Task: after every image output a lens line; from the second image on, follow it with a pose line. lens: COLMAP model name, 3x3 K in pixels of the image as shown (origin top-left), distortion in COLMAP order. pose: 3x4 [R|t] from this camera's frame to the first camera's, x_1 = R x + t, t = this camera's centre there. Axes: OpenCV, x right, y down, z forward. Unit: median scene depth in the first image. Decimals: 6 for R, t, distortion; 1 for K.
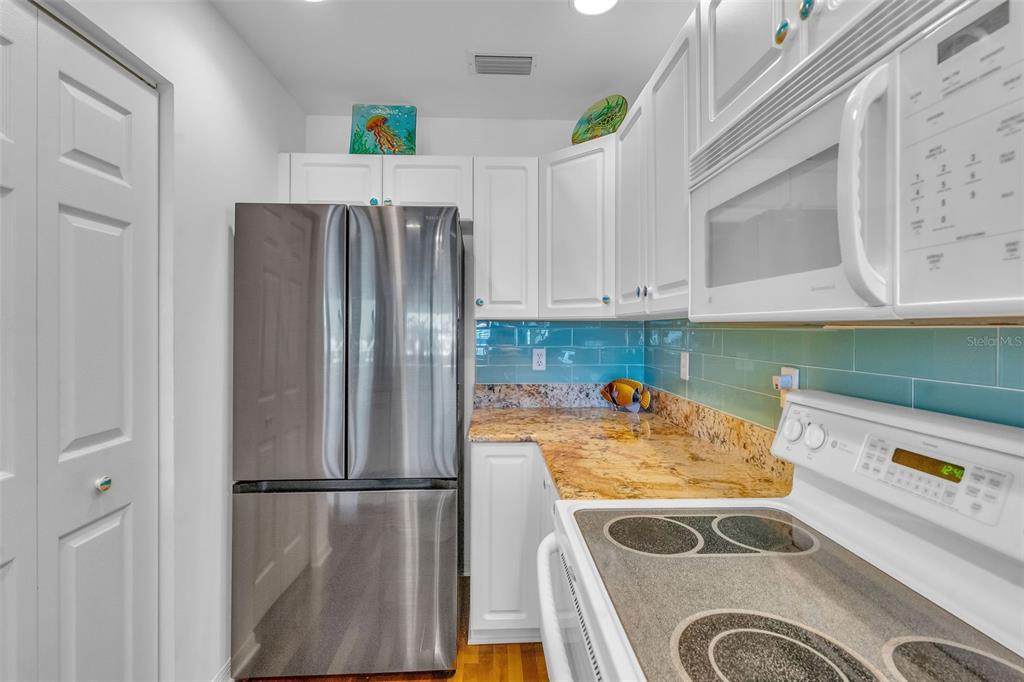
lens RADIAL K [[491.7, 0, 512.0], [0, 491.7, 341.0], [0, 0, 1]] dist [0.001299, 0.000241]
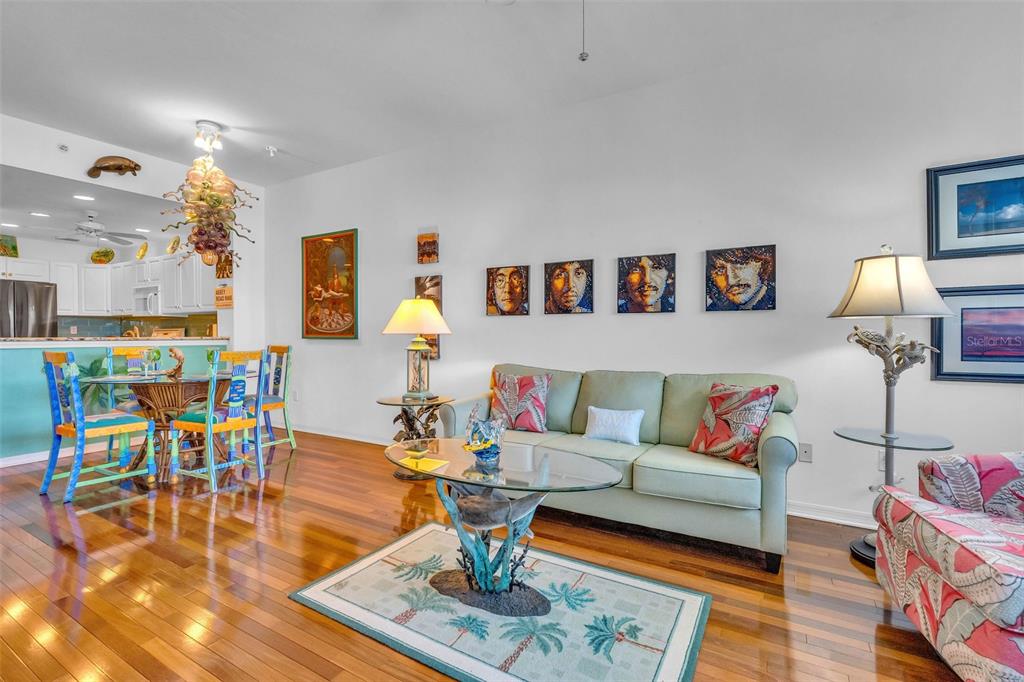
lens RADIAL K [[464.4, 0, 512.0], [0, 464.4, 341.0], [0, 0, 1]] dist [-0.004804, -0.000277]
pose [[0.541245, -0.002658, 0.840861, -1.780166], [0.015078, 0.999865, -0.006545, 0.346567], [-0.840730, 0.016221, 0.541212, -5.632395]]
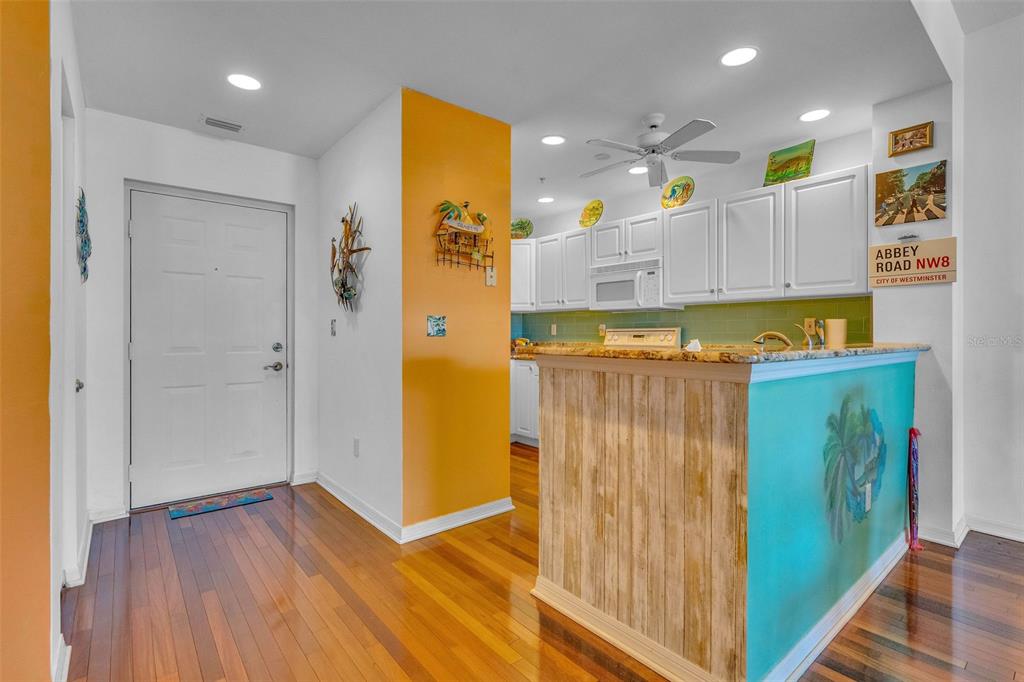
lens RADIAL K [[464.4, 0, 512.0], [0, 464.4, 341.0], [0, 0, 1]] dist [-0.004804, -0.000277]
pose [[0.793019, 0.002037, 0.609193, -2.335963], [0.007792, 0.999879, -0.013486, 0.245483], [-0.609147, 0.015442, 0.792907, -1.524252]]
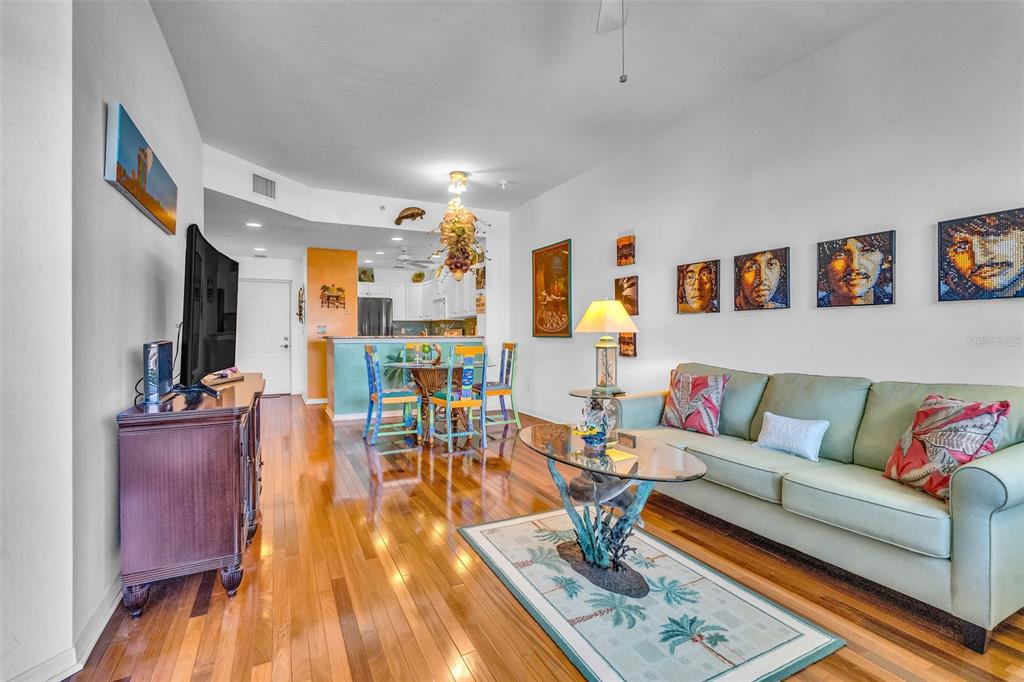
lens RADIAL K [[464.4, 0, 512.0], [0, 464.4, 341.0], [0, 0, 1]] dist [-0.004804, -0.000277]
pose [[0.911992, -0.000071, 0.410208, -1.498495], [0.004600, 0.999939, -0.010054, 0.359504], [-0.410182, 0.011056, 0.911937, -6.184367]]
